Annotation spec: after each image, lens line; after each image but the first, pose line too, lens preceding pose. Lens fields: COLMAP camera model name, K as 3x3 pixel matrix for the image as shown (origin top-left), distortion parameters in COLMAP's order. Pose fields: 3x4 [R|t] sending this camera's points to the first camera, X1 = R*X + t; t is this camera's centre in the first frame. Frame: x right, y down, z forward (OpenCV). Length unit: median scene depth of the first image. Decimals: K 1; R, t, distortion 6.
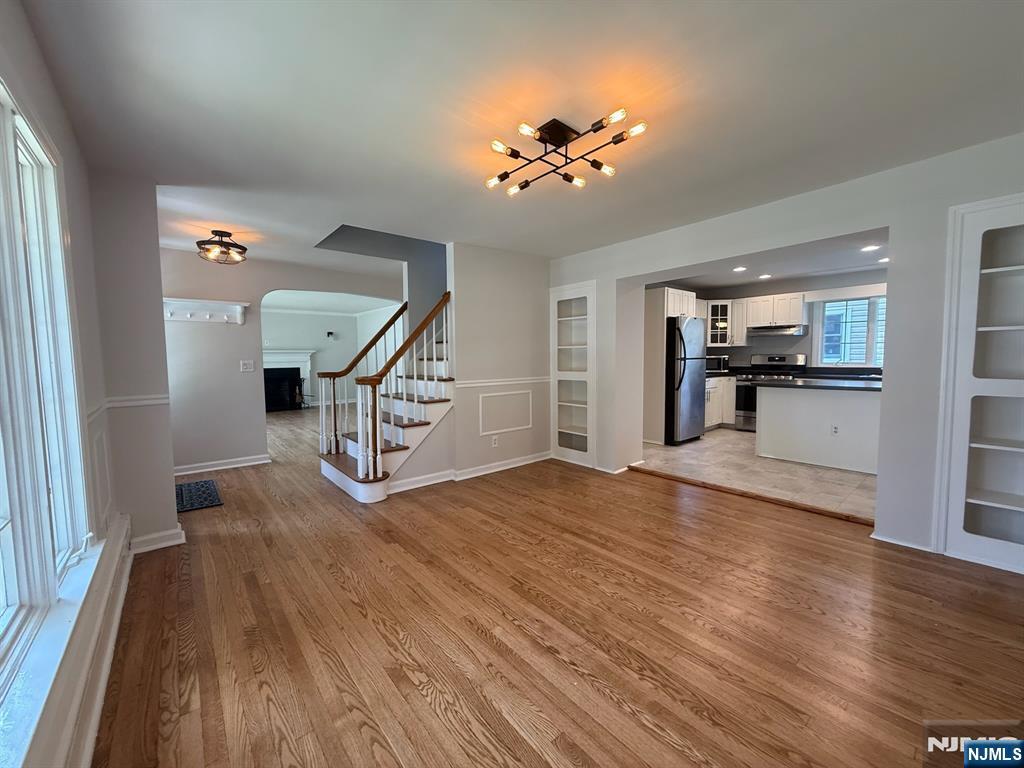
lens RADIAL K [[406.8, 0, 508.3], [0, 406.8, 381.7], [0, 0, 1]] dist [-0.000511, -0.000189]
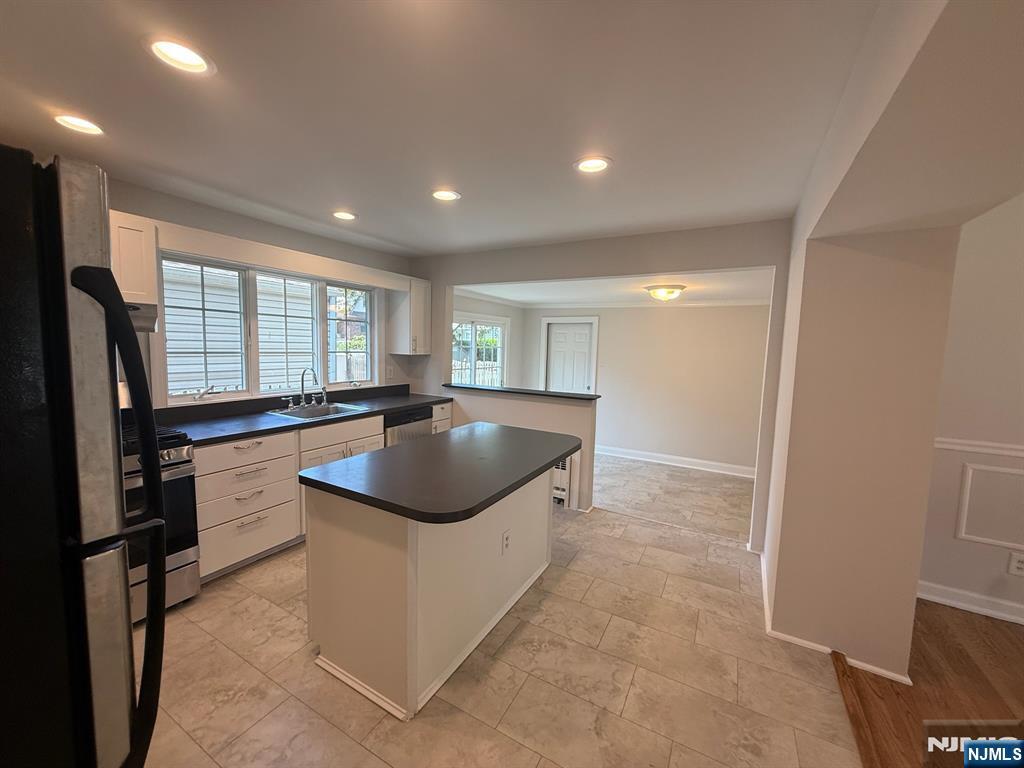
lens RADIAL K [[406.8, 0, 508.3], [0, 406.8, 381.7], [0, 0, 1]] dist [-0.000511, -0.000189]
pose [[-0.351337, -0.086830, 0.932214, 0.353657], [0.035696, 0.993724, 0.106012, -0.144331], [-0.935568, 0.070523, -0.346032, 1.208086]]
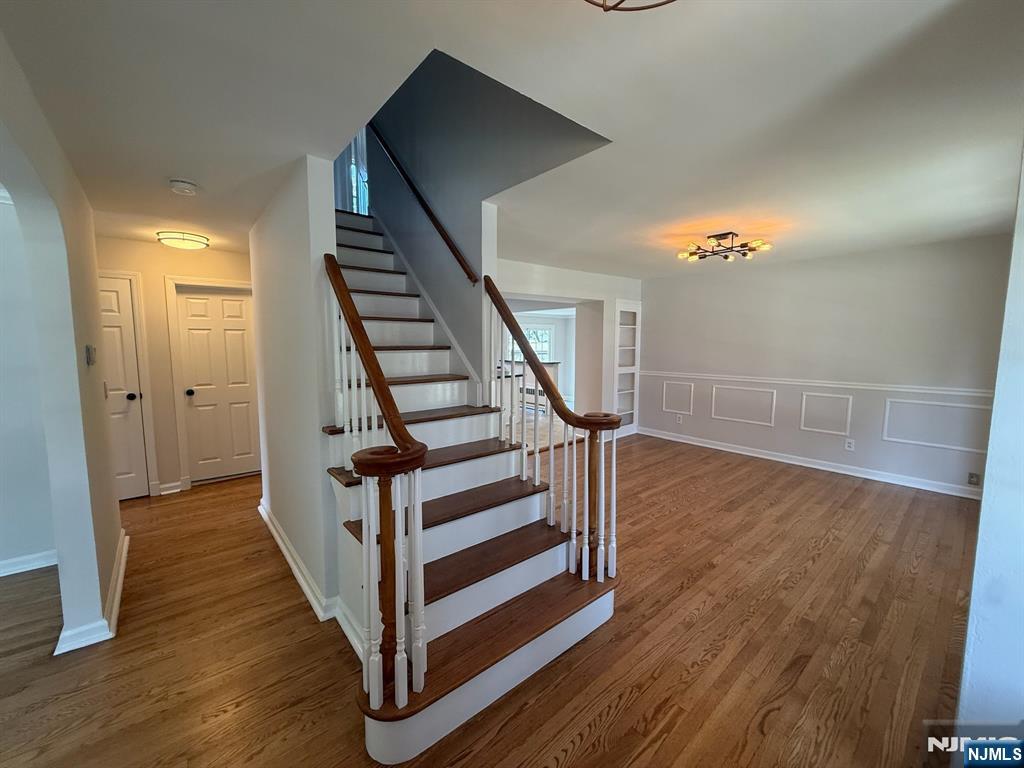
lens RADIAL K [[406.8, 0, 508.3], [0, 406.8, 381.7], [0, 0, 1]] dist [-0.000511, -0.000189]
pose [[-0.007608, -0.087513, 0.996134, -0.813827], [0.063862, 0.994087, 0.087820, -0.107104], [-0.997930, 0.064283, -0.001974, 0.973915]]
